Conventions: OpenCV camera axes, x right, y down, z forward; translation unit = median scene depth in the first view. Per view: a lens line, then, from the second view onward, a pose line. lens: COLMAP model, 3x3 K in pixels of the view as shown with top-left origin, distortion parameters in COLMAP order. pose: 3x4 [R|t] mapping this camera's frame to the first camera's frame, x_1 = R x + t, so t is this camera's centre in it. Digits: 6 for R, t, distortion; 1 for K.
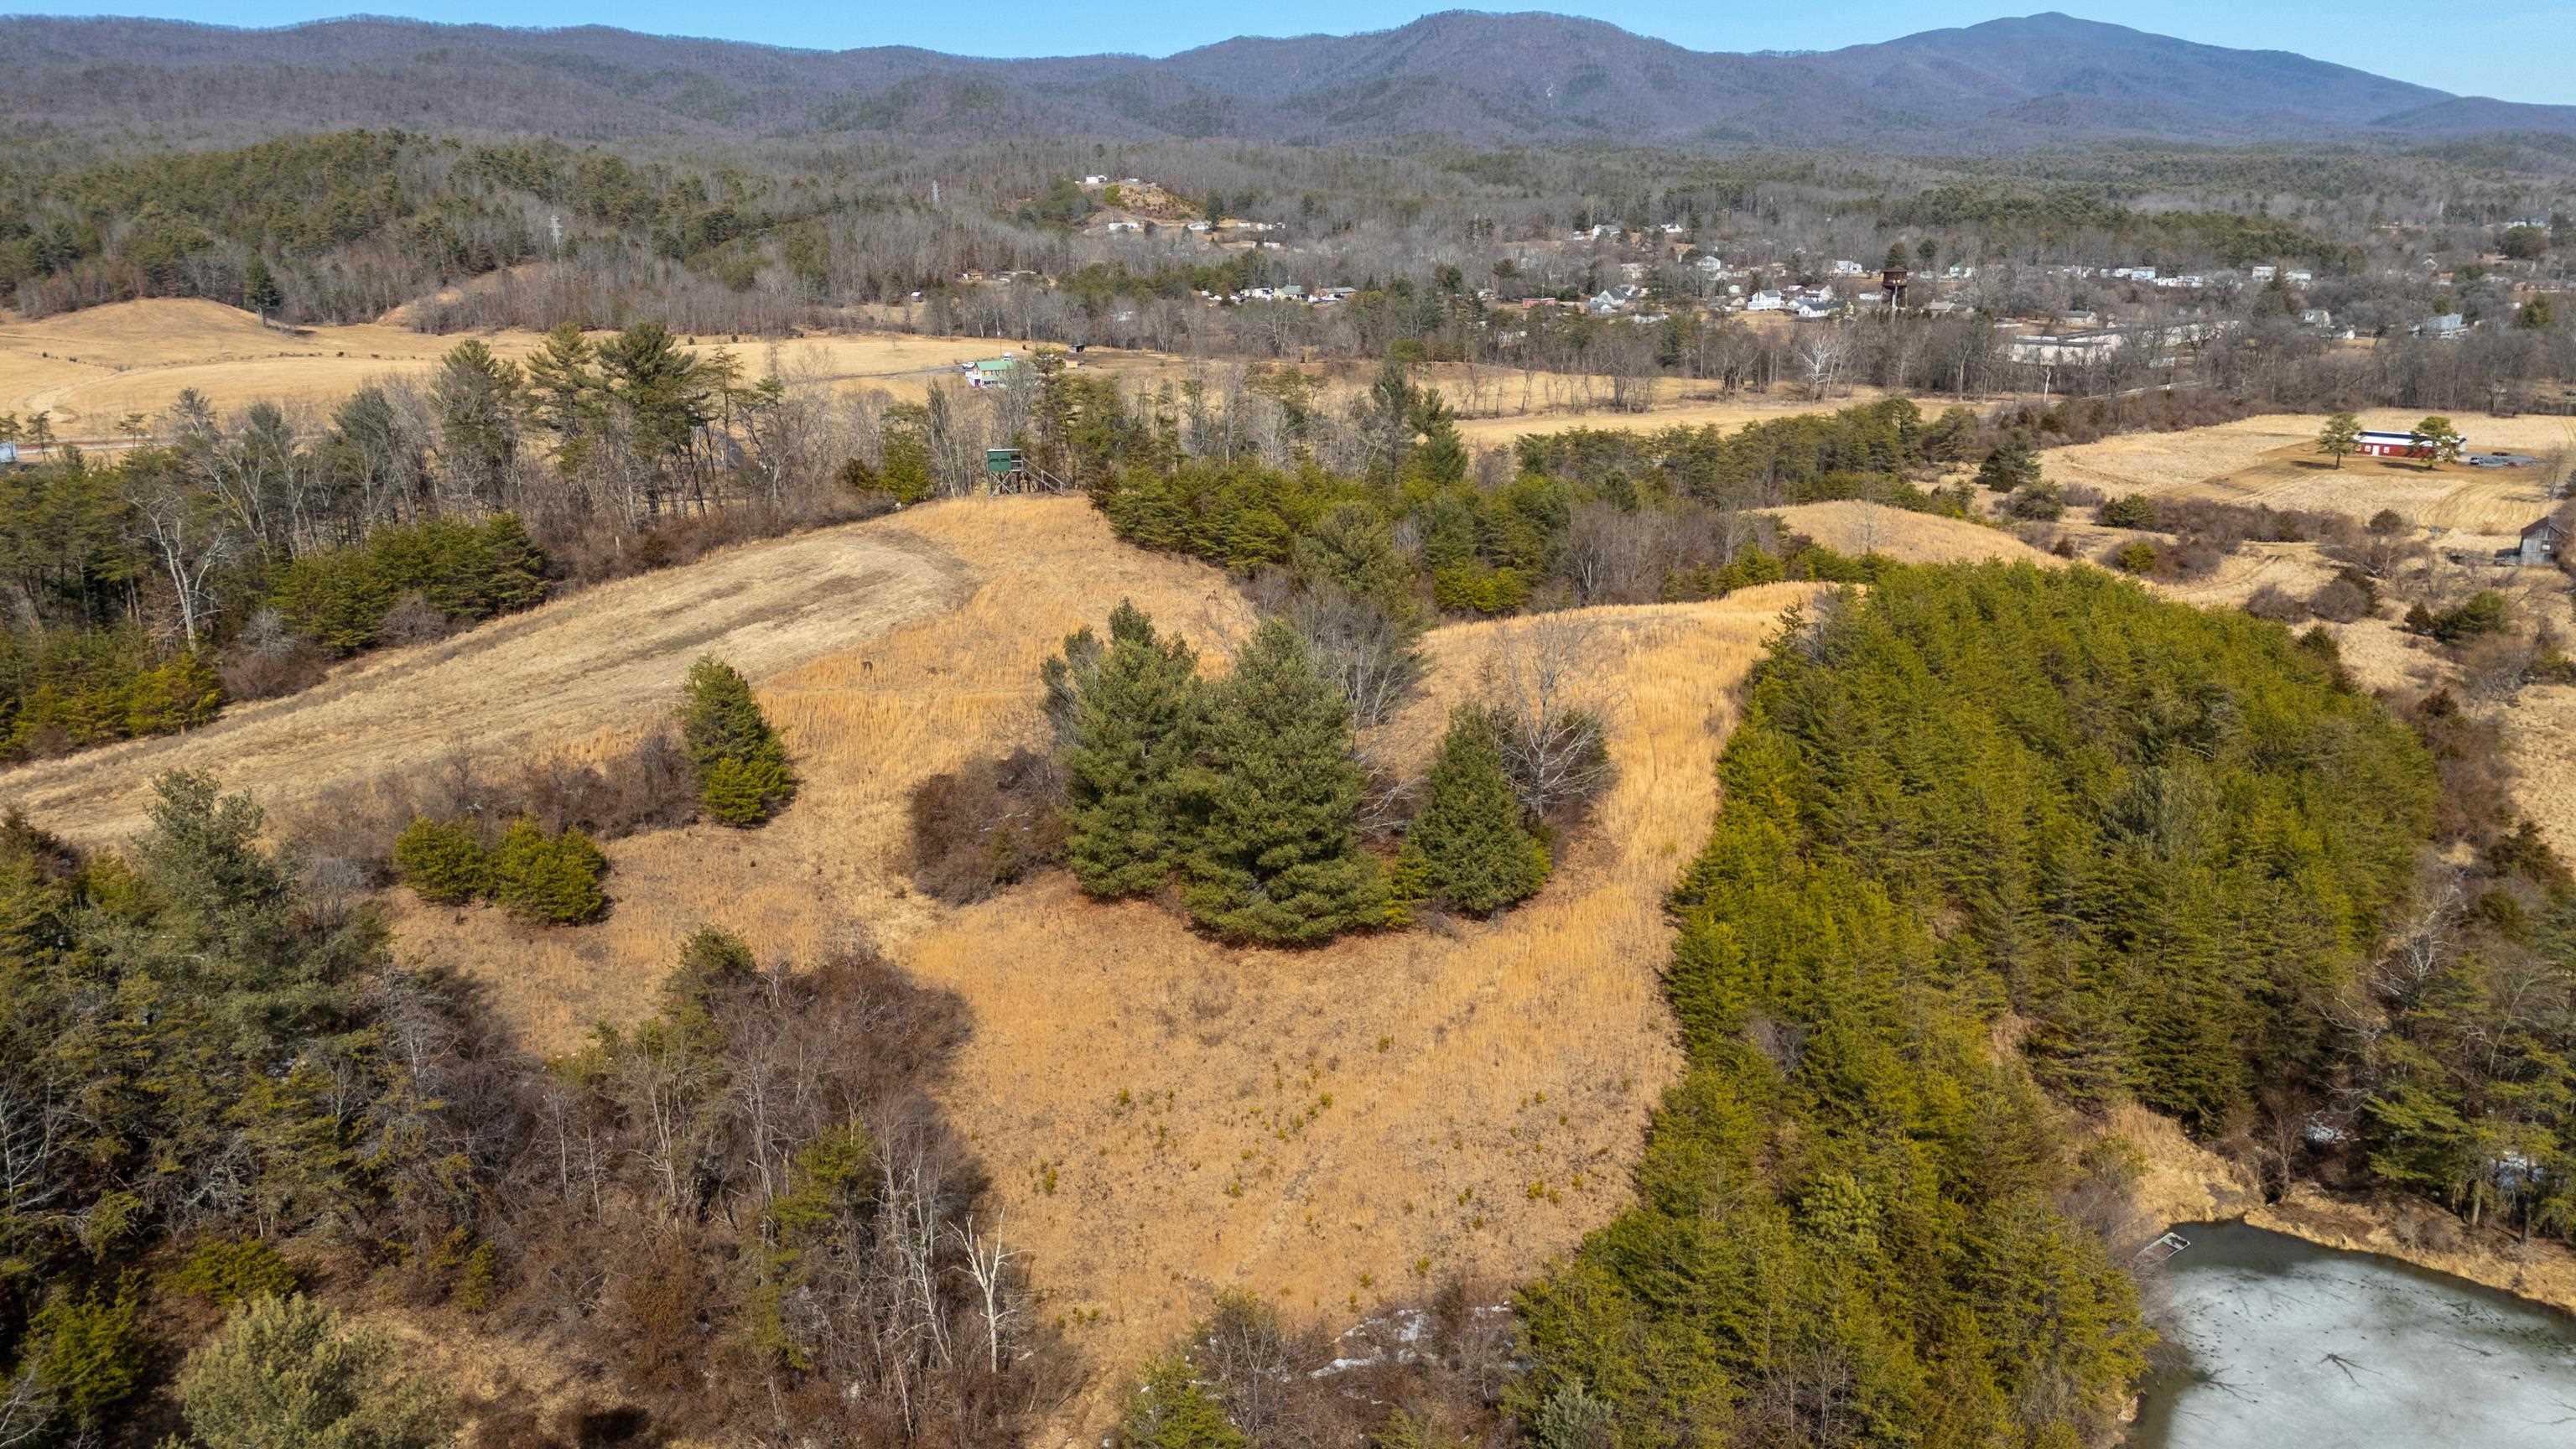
lens RADIAL K [[1902.2, 0, 1294.3], [0, 1902.2, 722.9], [0, 0, 1]] dist [0.074926, -0.066024]
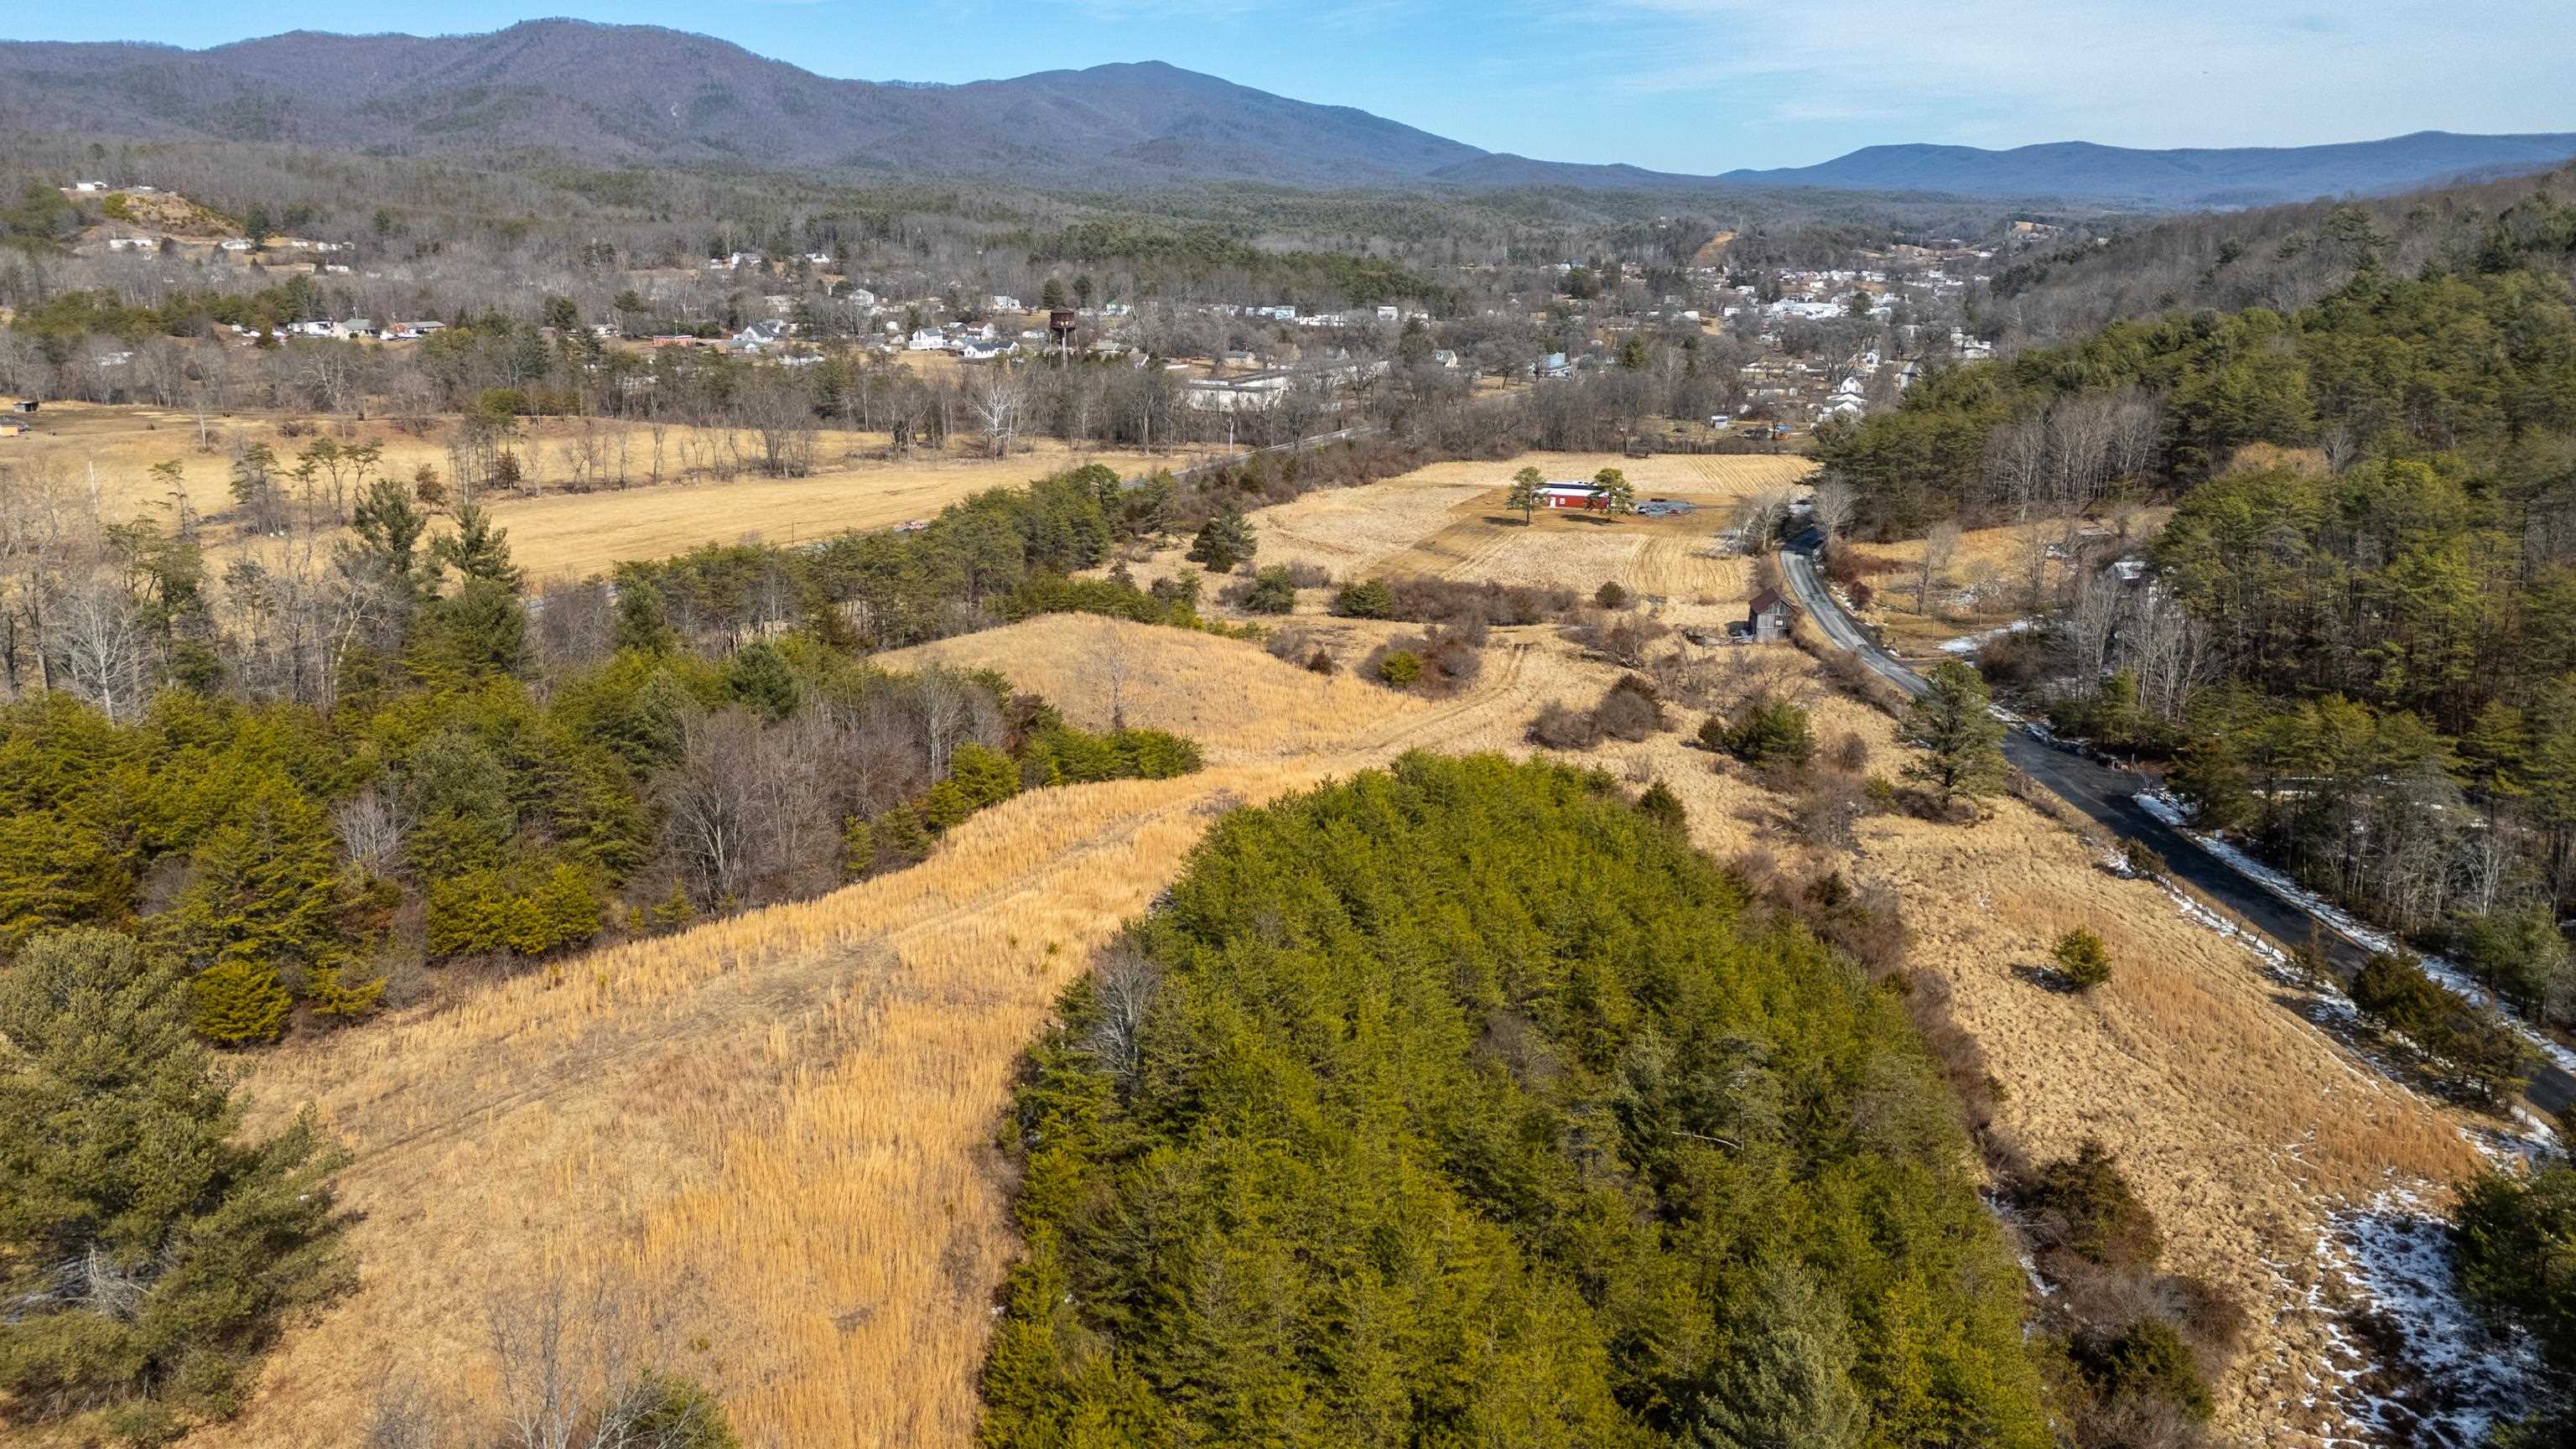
lens RADIAL K [[1902.2, 0, 1285.8], [0, 1902.2, 716.7], [0, 0, 1]] dist [0.074926, -0.066024]
pose [[0.912932, -0.087543, 0.398611, 0.032829], [0.094054, 0.995562, 0.003236, -0.043044], [-0.397125, 0.034537, 0.917115, 0.150001]]
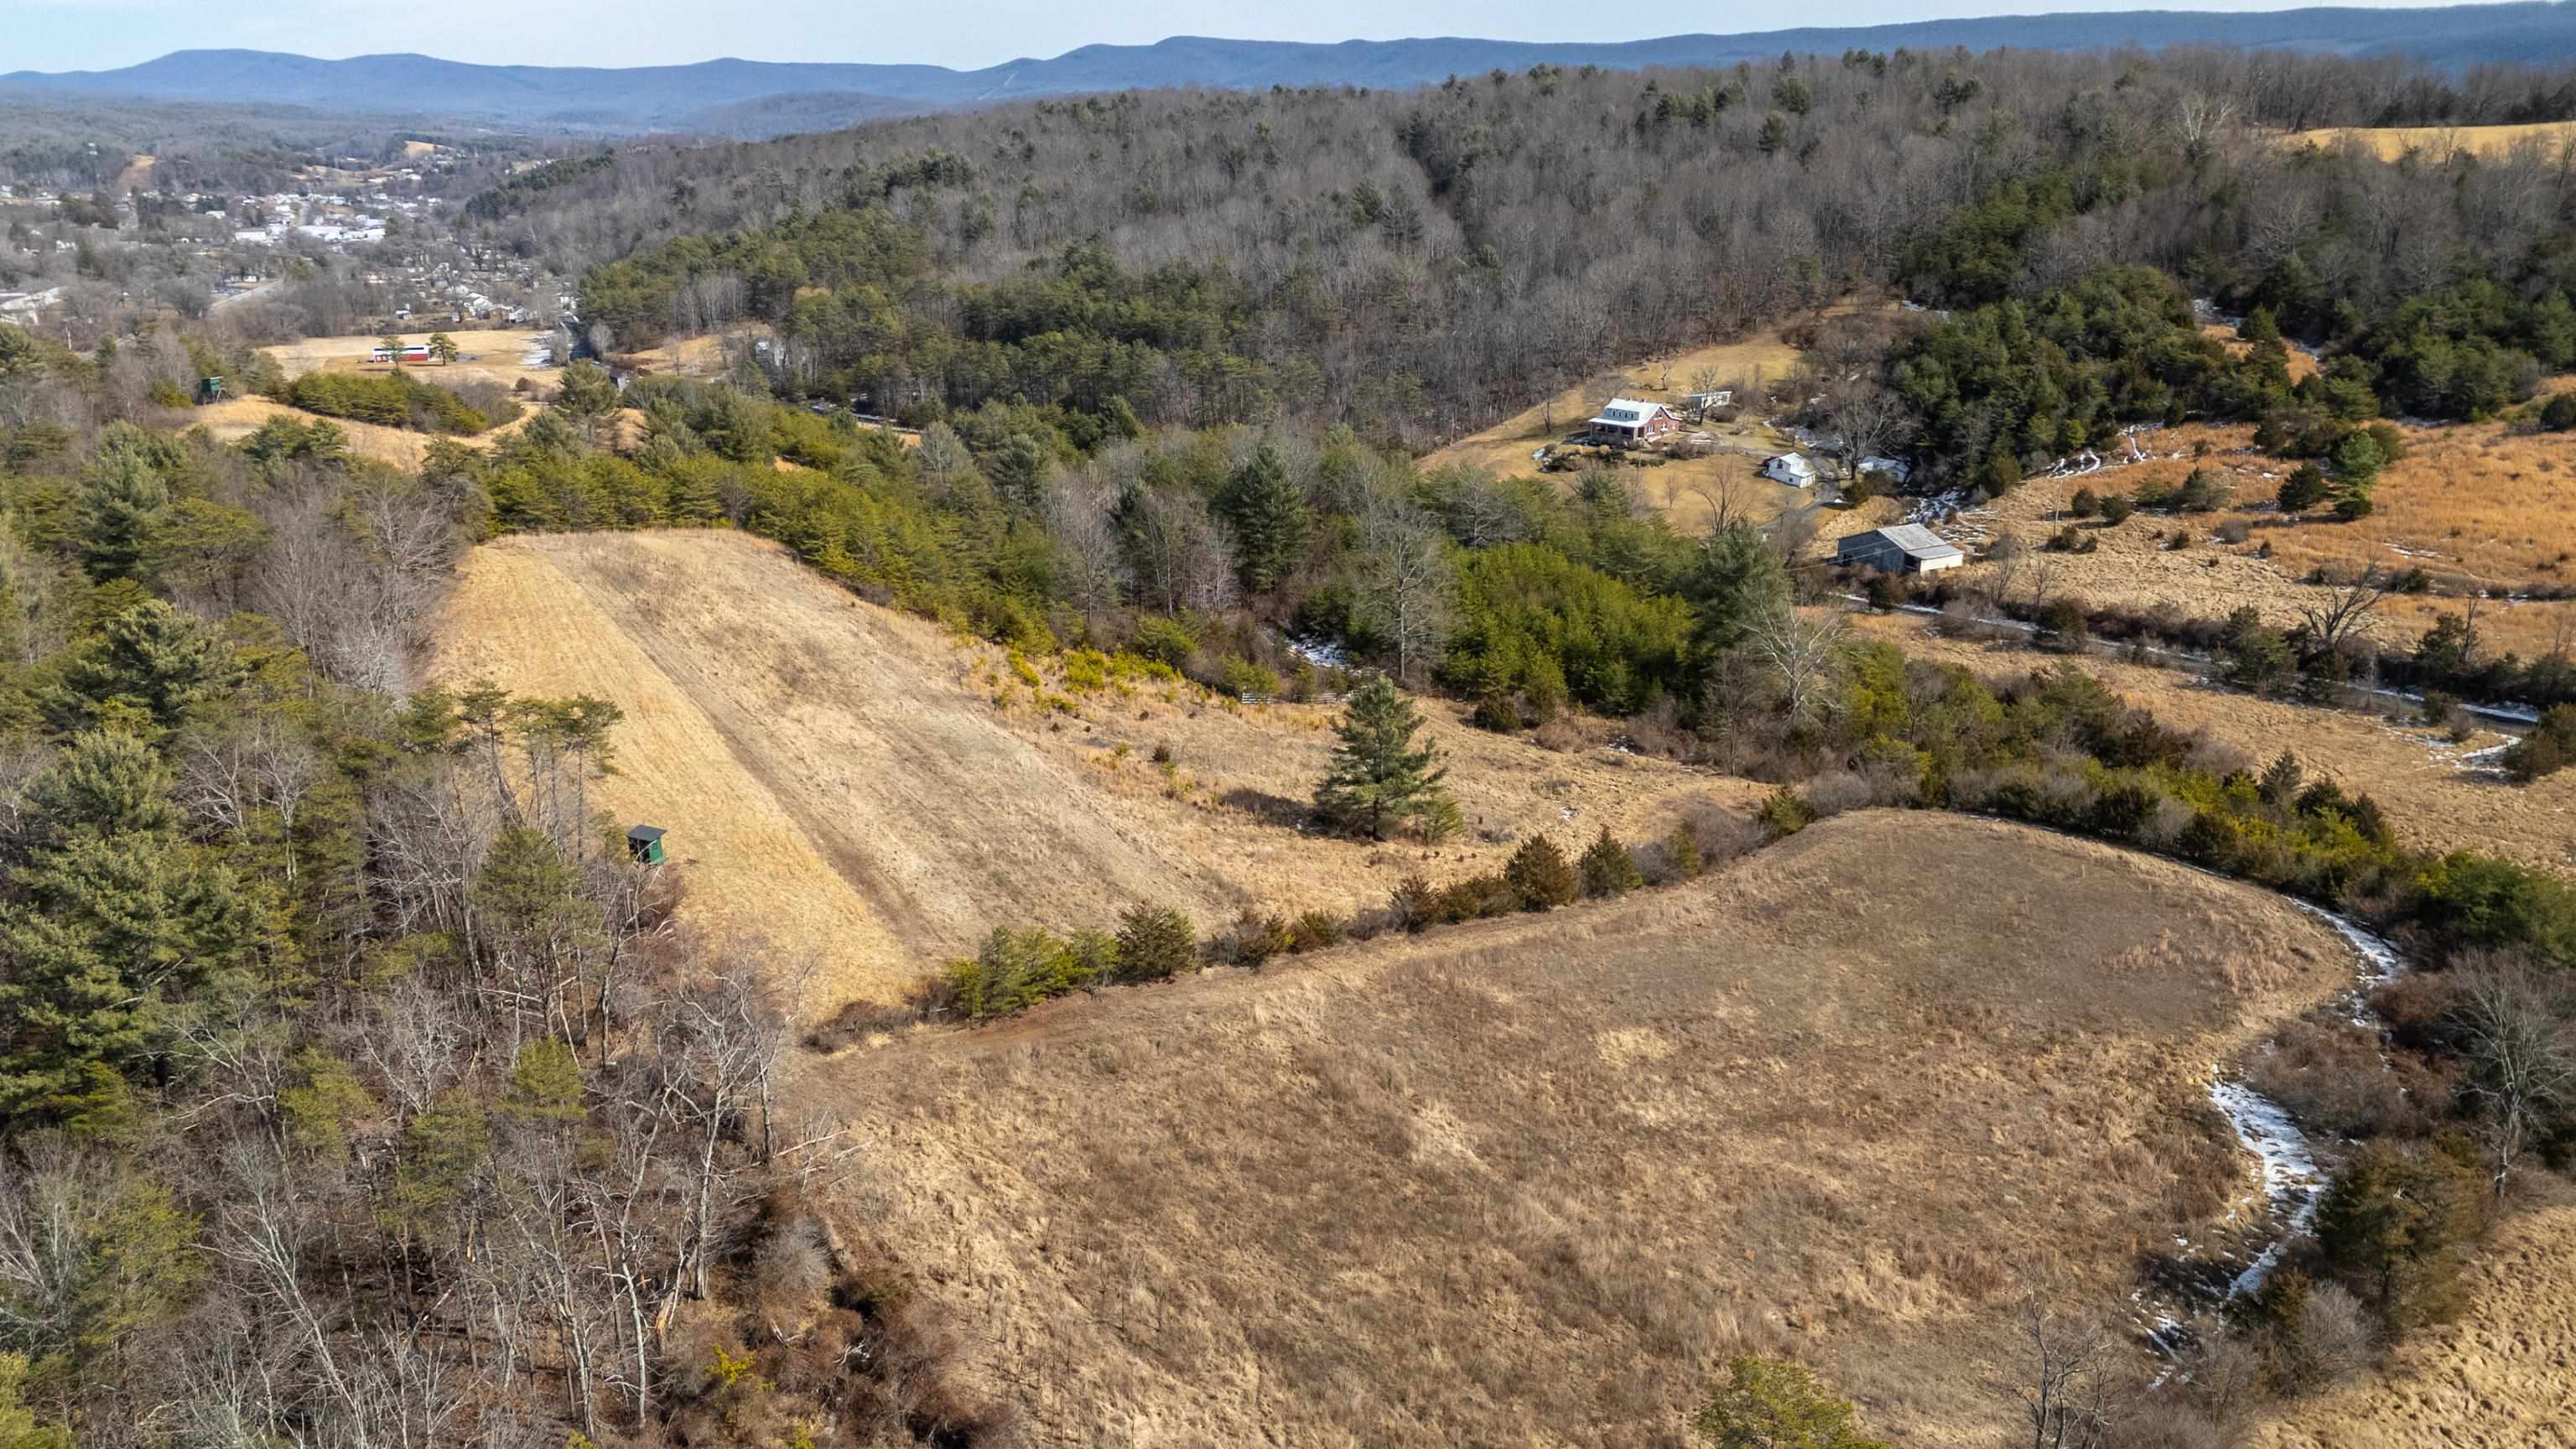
lens RADIAL K [[1902.2, 0, 1294.8], [0, 1902.2, 732.8], [0, 0, 1]] dist [0.074926, -0.066024]
pose [[0.354383, -0.268203, 0.895812, -0.619368], [0.245435, 0.951077, 0.187655, 0.032902], [-0.902316, 0.153362, 0.402872, -0.240835]]
